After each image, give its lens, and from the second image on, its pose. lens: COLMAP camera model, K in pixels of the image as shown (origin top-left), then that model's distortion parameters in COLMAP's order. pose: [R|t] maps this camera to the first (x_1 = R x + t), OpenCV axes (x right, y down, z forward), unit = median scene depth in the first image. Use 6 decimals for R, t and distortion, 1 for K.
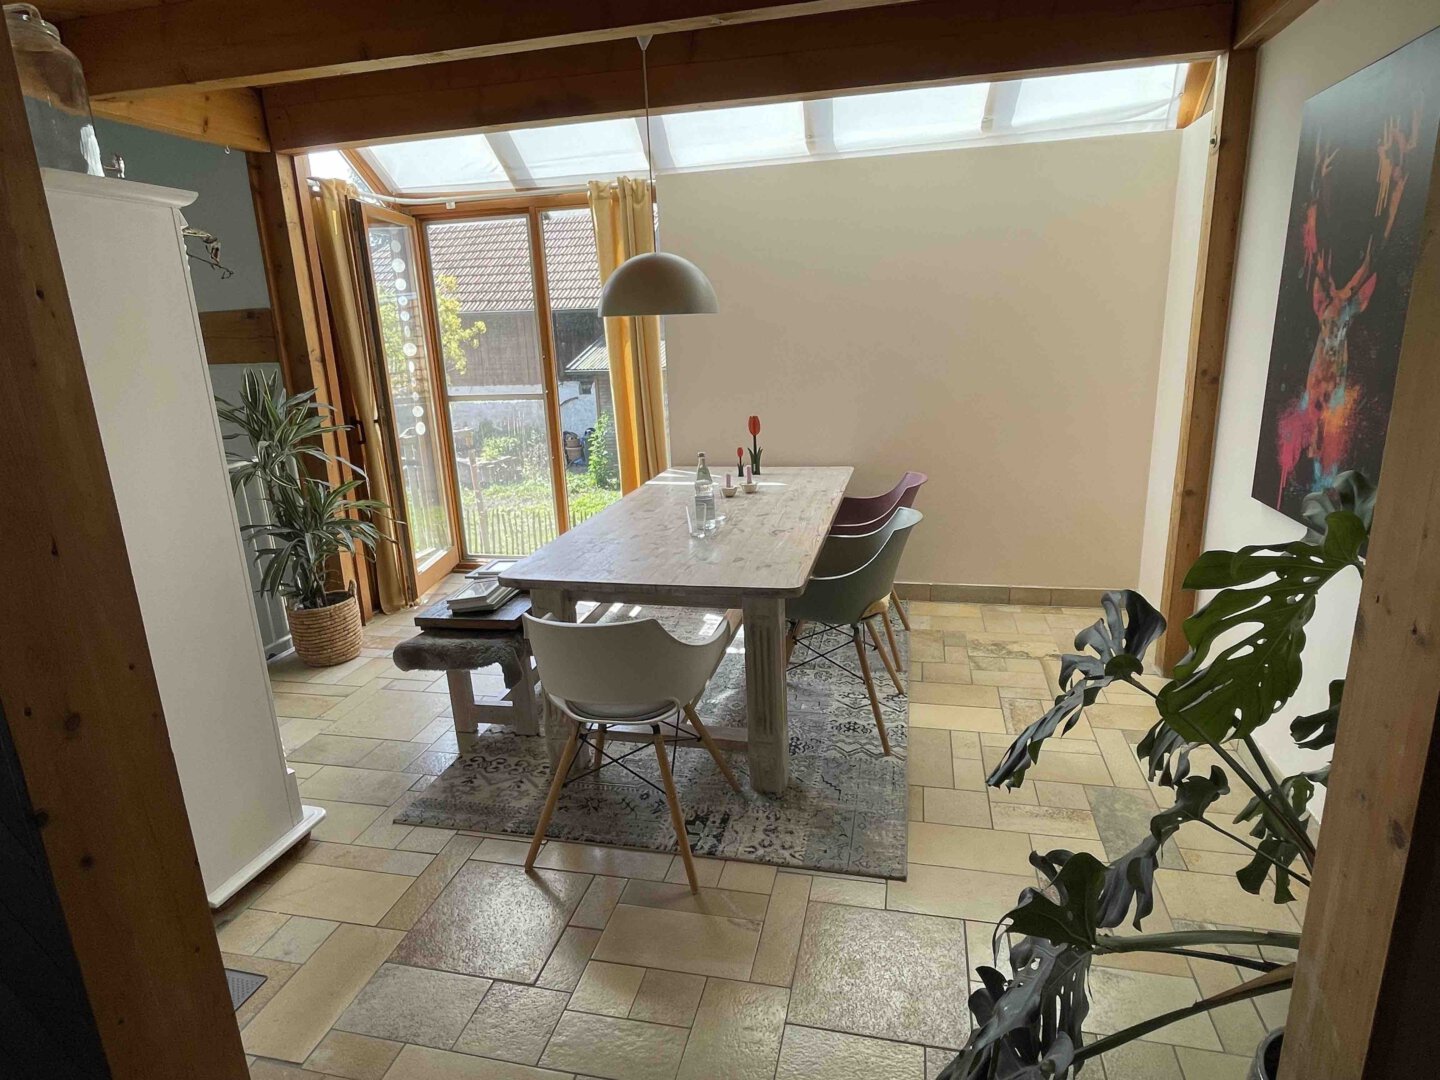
lens RADIAL K [[815.4, 0, 719.4], [0, 815.4, 538.7], [0, 0, 1]] dist [-0.002405, -0.000275]
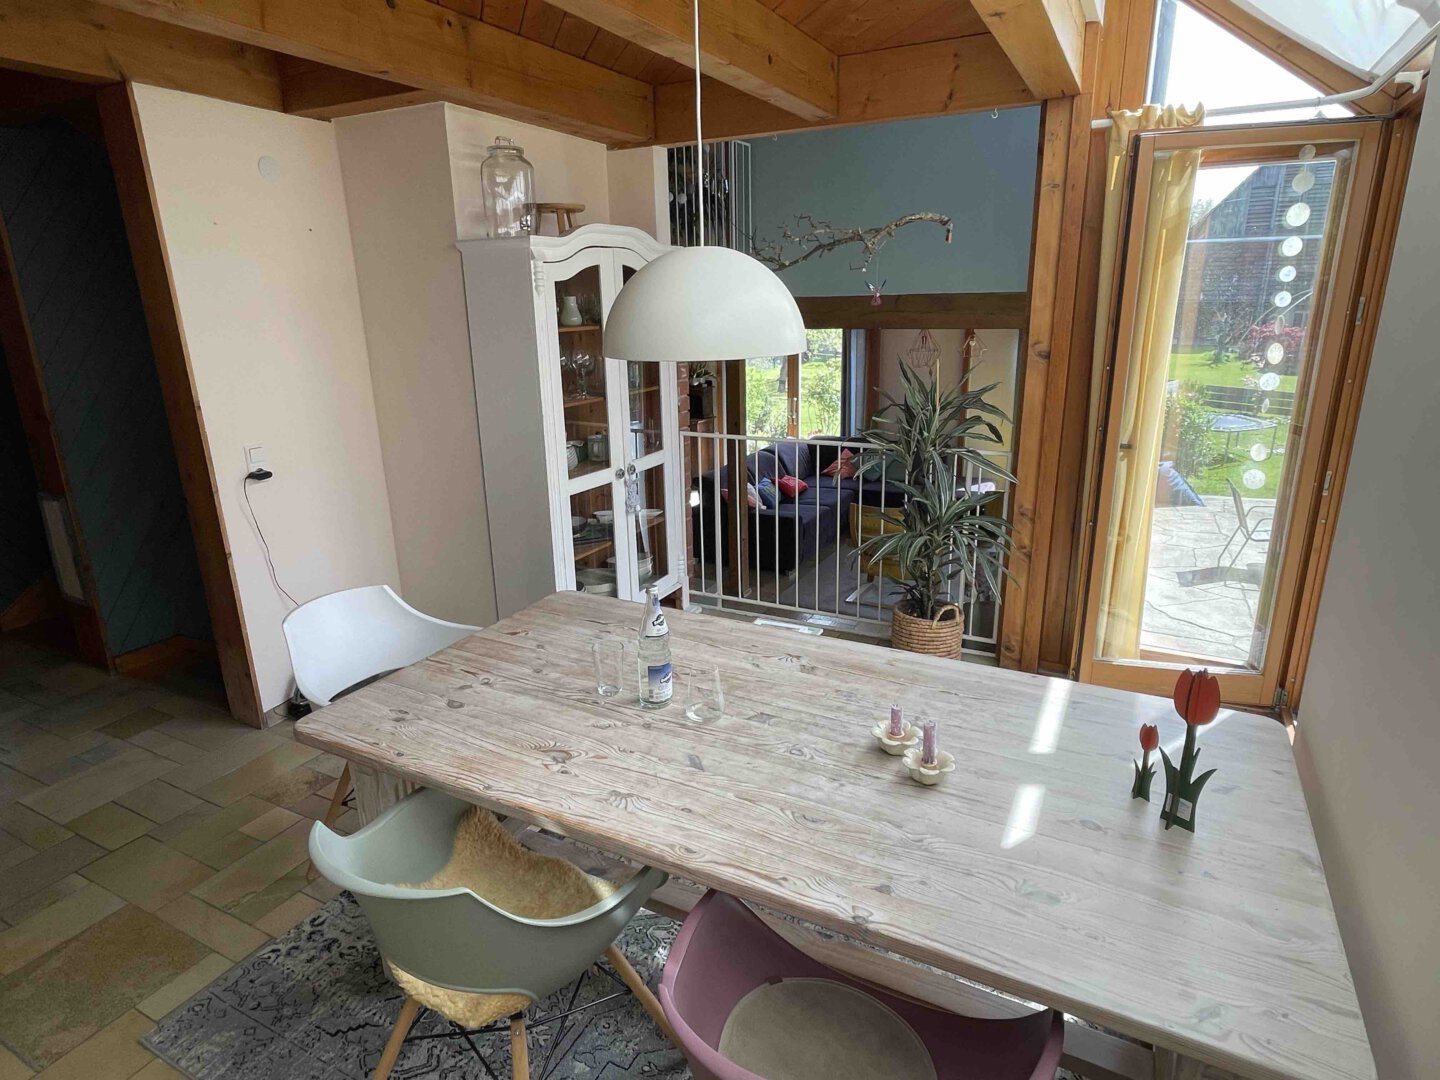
lens RADIAL K [[815.4, 0, 719.4], [0, 815.4, 541.8], [0, 0, 1]] dist [-0.002405, -0.000275]
pose [[-0.251794, 0.322246, -0.912556, 0.581775], [-0.218903, 0.899534, 0.378048, -0.432066], [0.942699, 0.294951, -0.155957, 1.315334]]
